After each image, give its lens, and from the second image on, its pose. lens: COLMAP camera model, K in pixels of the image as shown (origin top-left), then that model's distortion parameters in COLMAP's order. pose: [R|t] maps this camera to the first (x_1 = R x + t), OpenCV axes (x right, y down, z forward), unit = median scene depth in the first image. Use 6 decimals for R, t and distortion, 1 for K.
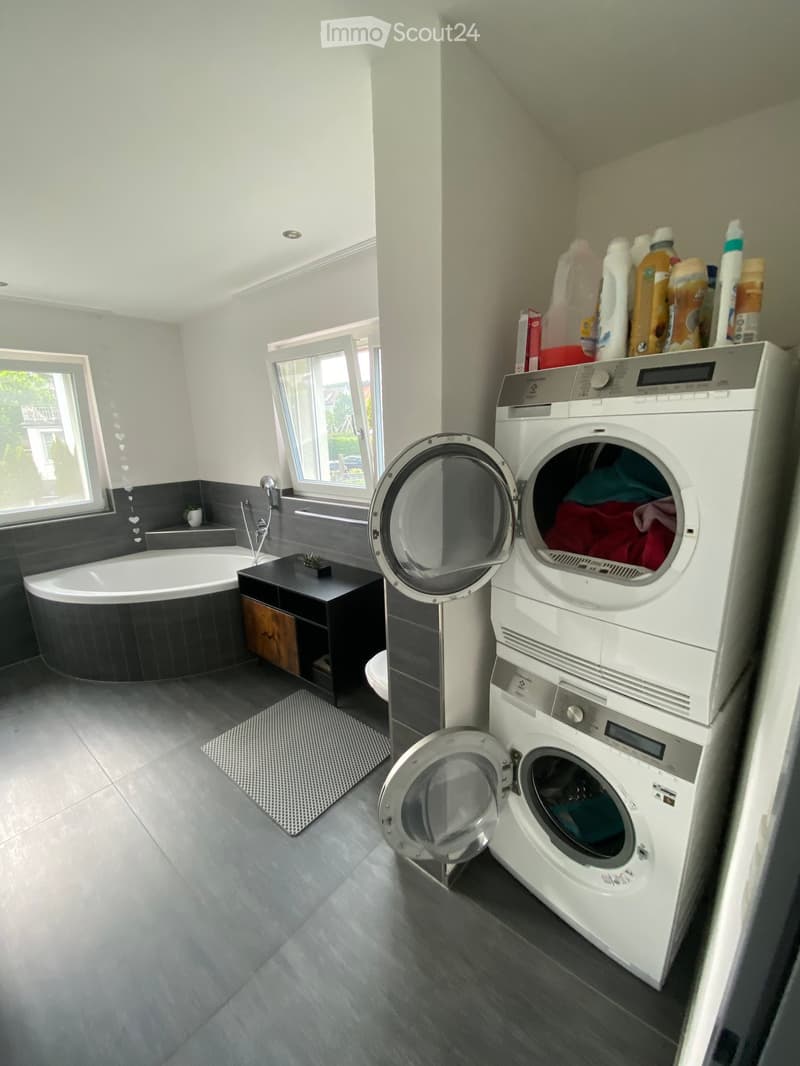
lens RADIAL K [[439.7, 0, 406.0], [0, 439.7, 526.5], [0, 0, 1]] dist [0.032093, -0.029571]
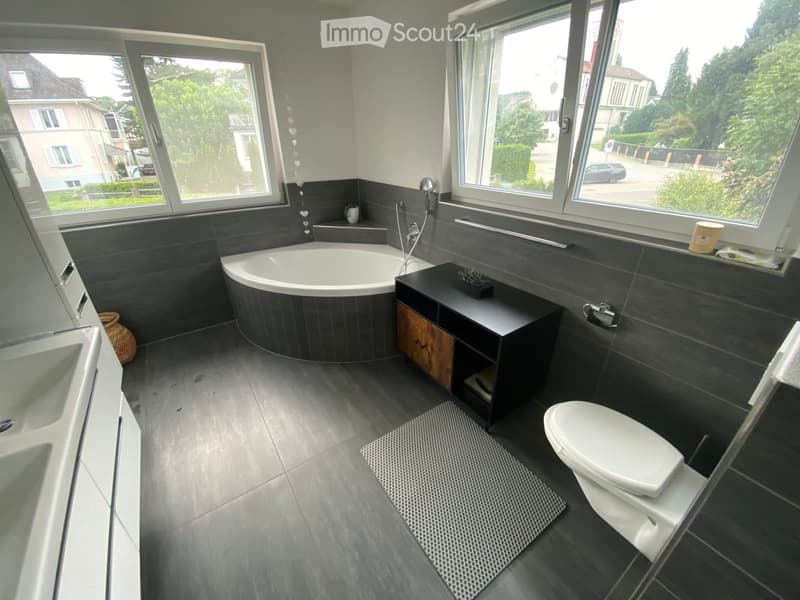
lens RADIAL K [[330.0, 0, 400.1], [0, 330.0, 302.7], [0, 0, 1]] dist [0.032093, -0.029571]
pose [[0.960484, 0.142133, -0.239308, -0.159291], [-0.081524, 0.965738, 0.246383, -0.025202], [0.266128, -0.217138, 0.939163, 0.246339]]
